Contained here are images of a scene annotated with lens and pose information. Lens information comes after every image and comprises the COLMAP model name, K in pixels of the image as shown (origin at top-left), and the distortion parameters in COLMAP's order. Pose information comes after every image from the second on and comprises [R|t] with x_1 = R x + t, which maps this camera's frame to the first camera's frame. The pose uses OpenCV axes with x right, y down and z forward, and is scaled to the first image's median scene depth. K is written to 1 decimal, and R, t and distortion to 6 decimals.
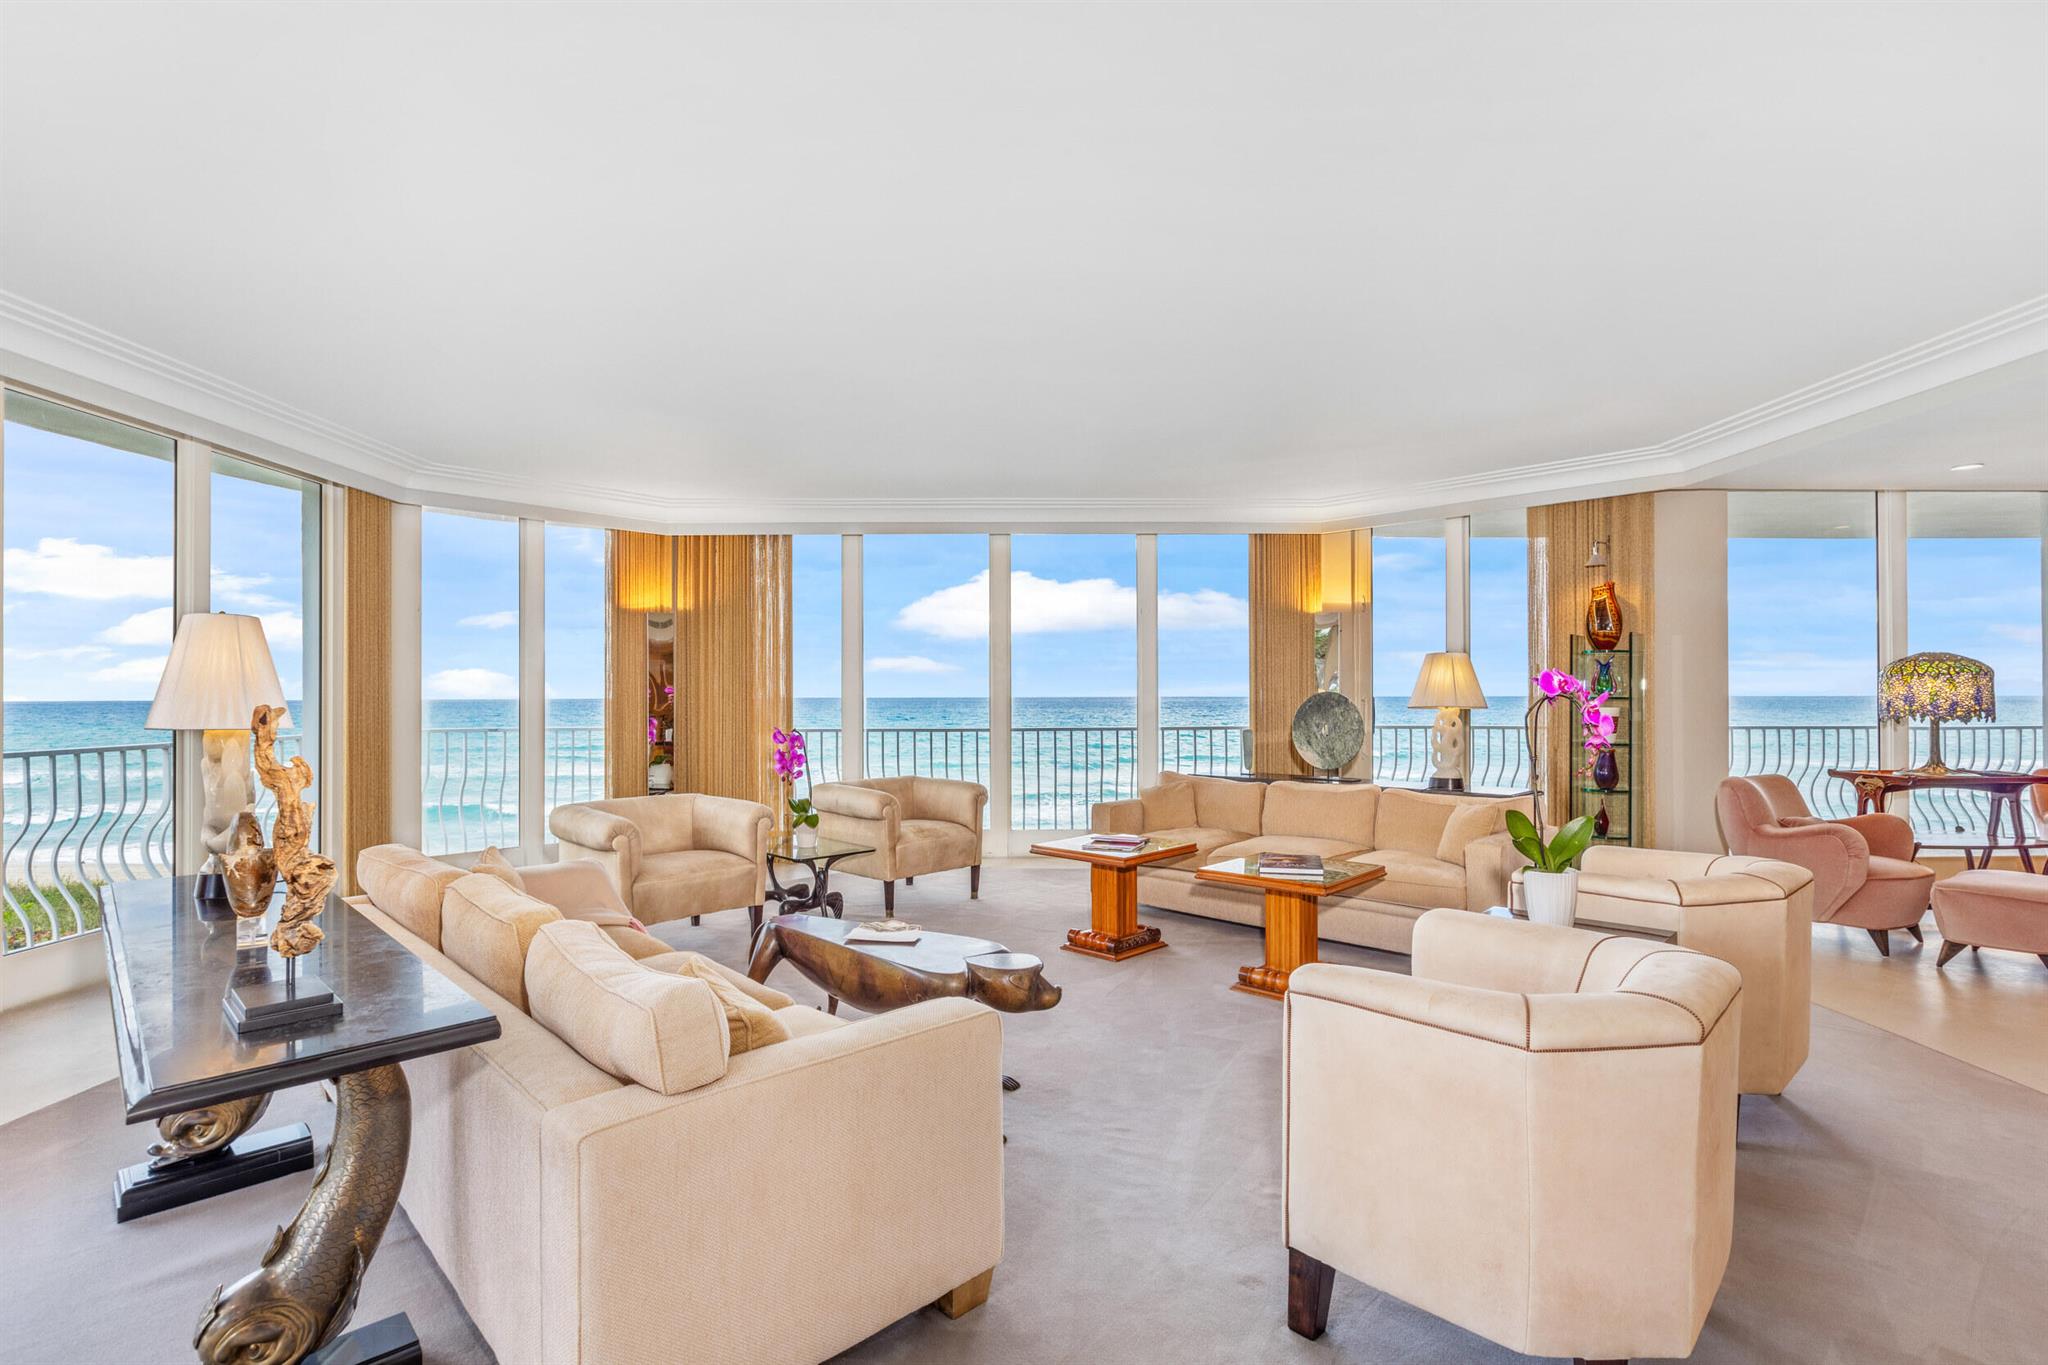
lens RADIAL K [[987.1, 0, 1028.7], [0, 987.1, 688.6], [0, 0, 1]] dist [0.001350, 0.000169]
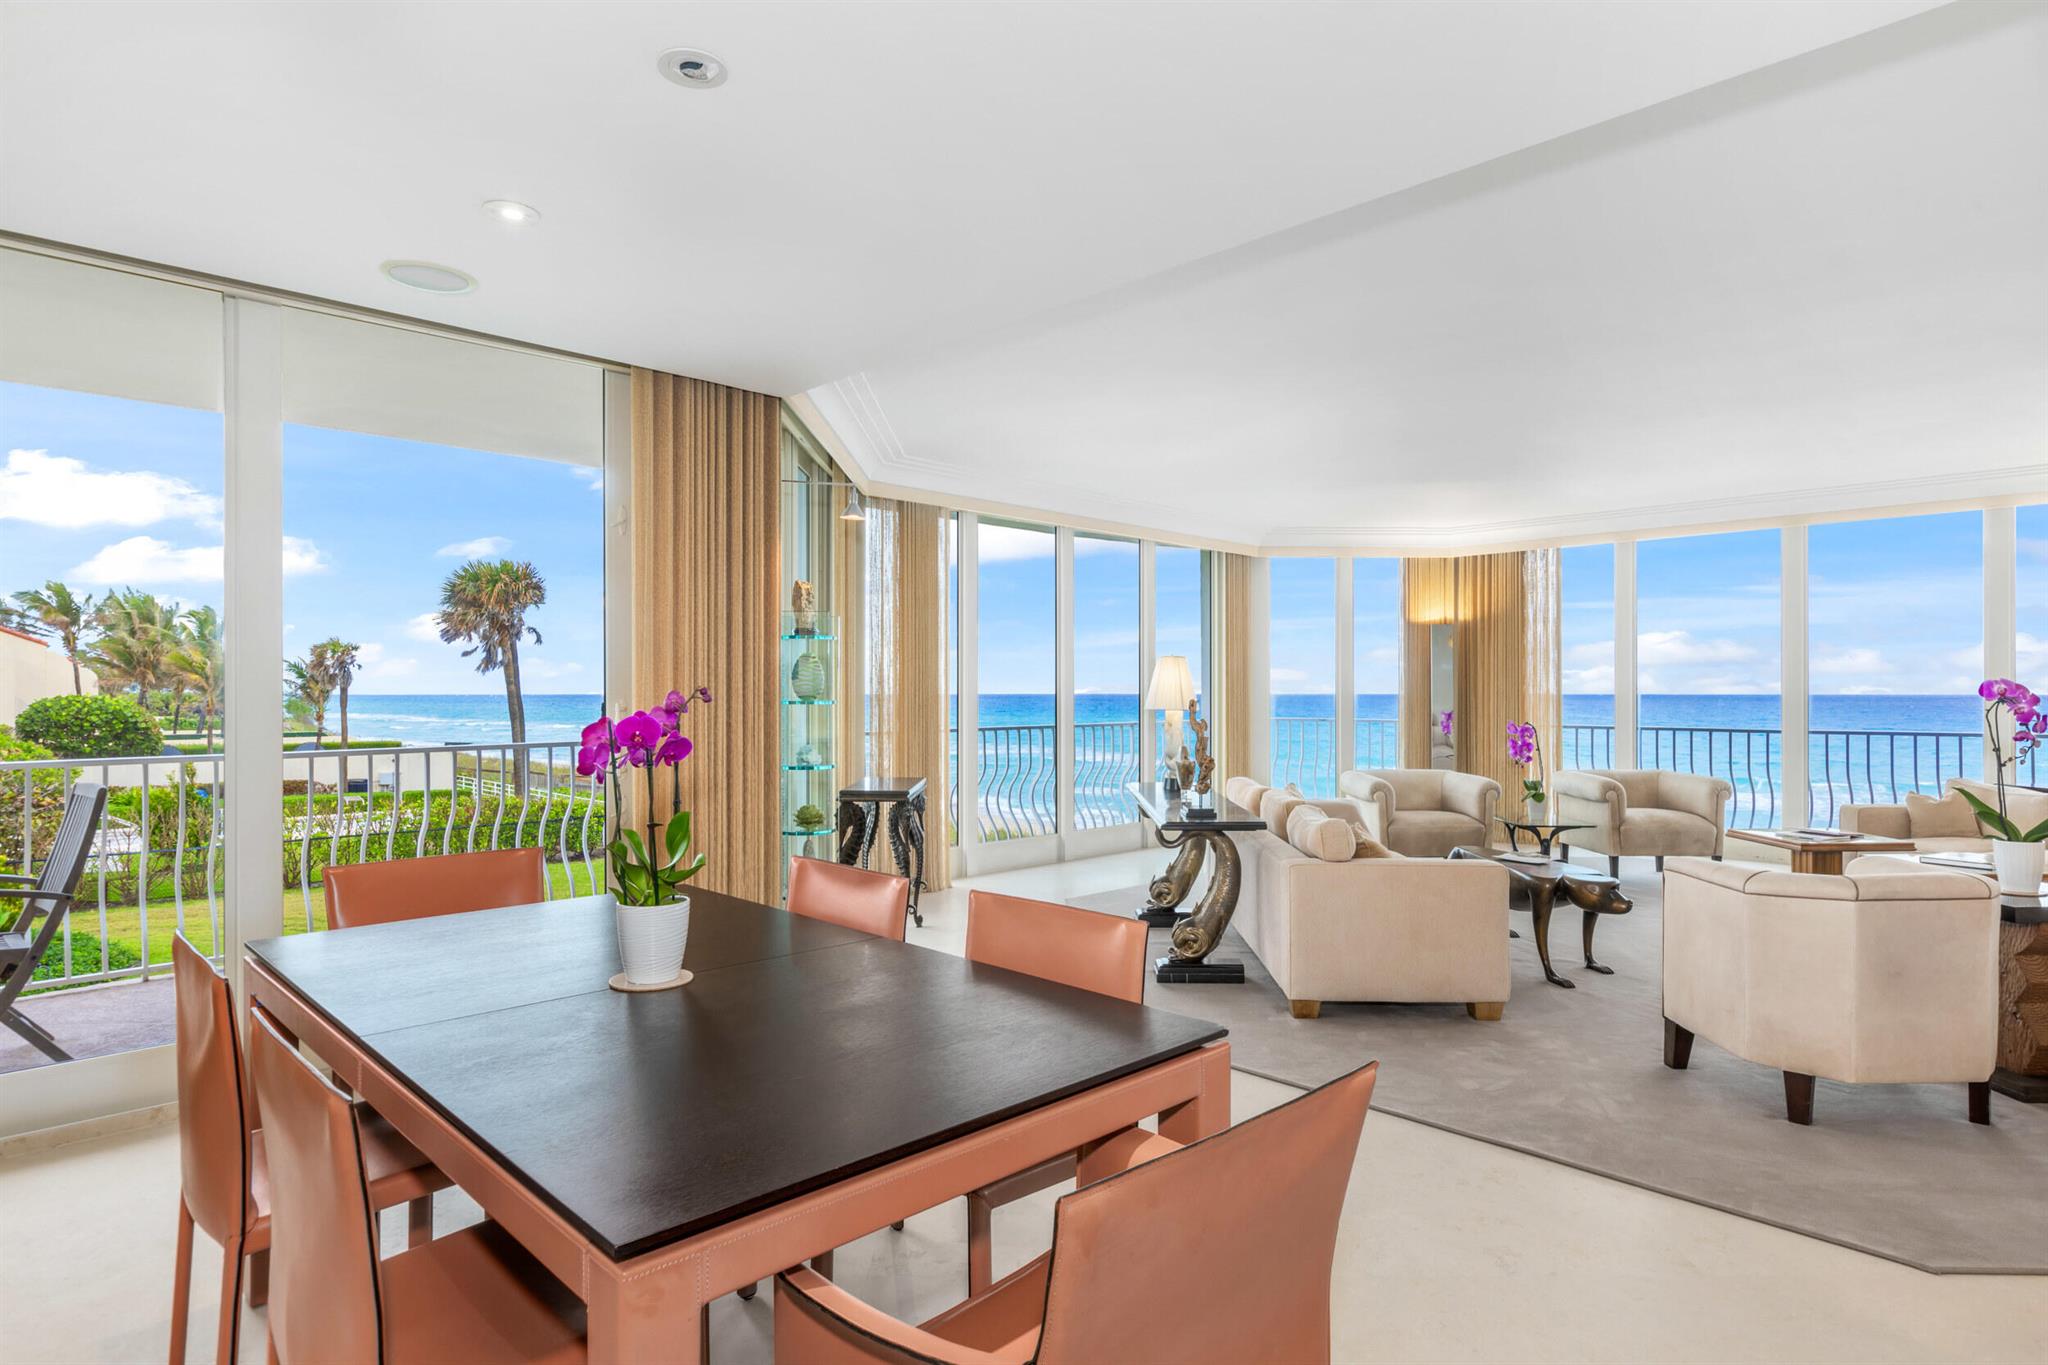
lens RADIAL K [[1123.3, 0, 1024.0], [0, 1123.3, 682.5], [0, 0, 1]] dist [-0.053928, 0.000322]
pose [[0.705774, -0.002718, -0.708432, 0.303235], [0.003201, 0.999995, -0.000647, -0.009538], [0.708430, -0.001811, 0.705779, -0.420854]]
